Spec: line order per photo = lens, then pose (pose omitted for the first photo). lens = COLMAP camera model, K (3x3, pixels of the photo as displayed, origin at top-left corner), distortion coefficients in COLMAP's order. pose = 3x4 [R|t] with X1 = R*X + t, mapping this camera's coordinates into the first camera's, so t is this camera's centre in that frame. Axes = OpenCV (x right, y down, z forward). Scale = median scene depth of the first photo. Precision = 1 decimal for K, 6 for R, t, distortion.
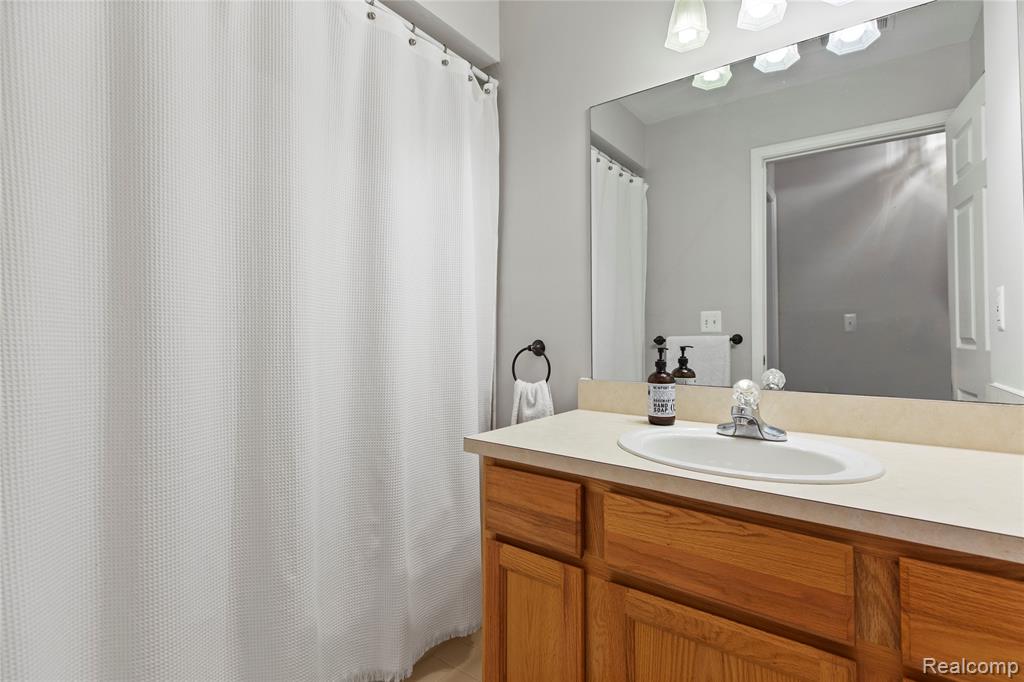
lens RADIAL K [[463.9, 0, 528.4], [0, 463.9, 335.5], [0, 0, 1]] dist [0.000669, -0.000190]
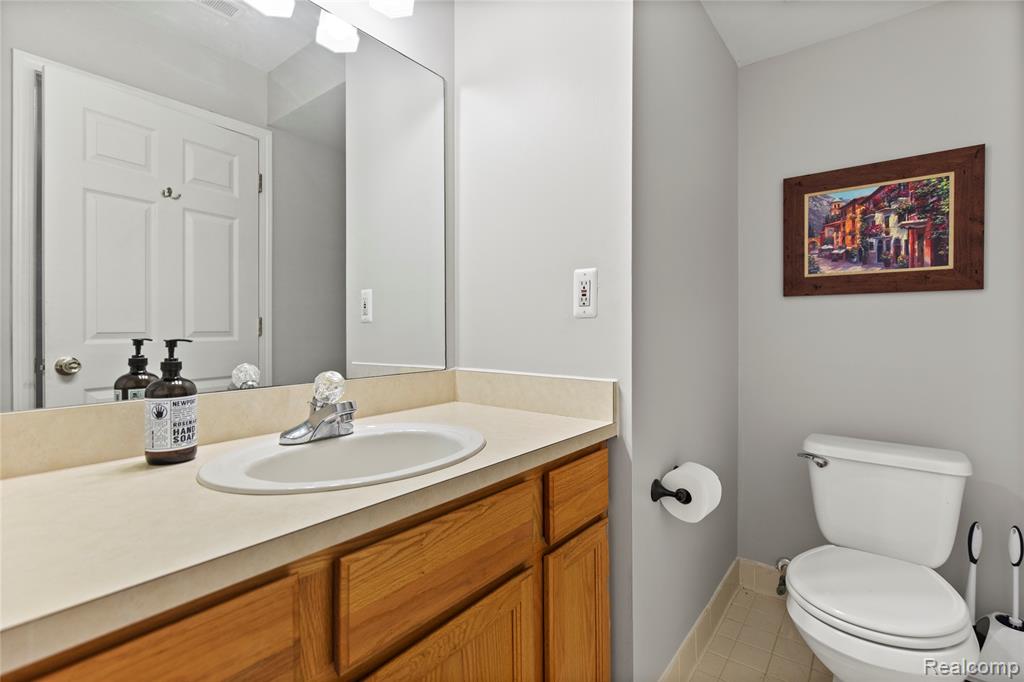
lens RADIAL K [[468.4, 0, 519.3], [0, 468.4, 340.4], [0, 0, 1]] dist [0.005952, 0.000201]
pose [[0.054937, -0.020787, 0.998273, -0.484168], [0.007966, 0.999761, 0.020380, 0.028619], [-0.998458, 0.006833, 0.055089, 0.760226]]
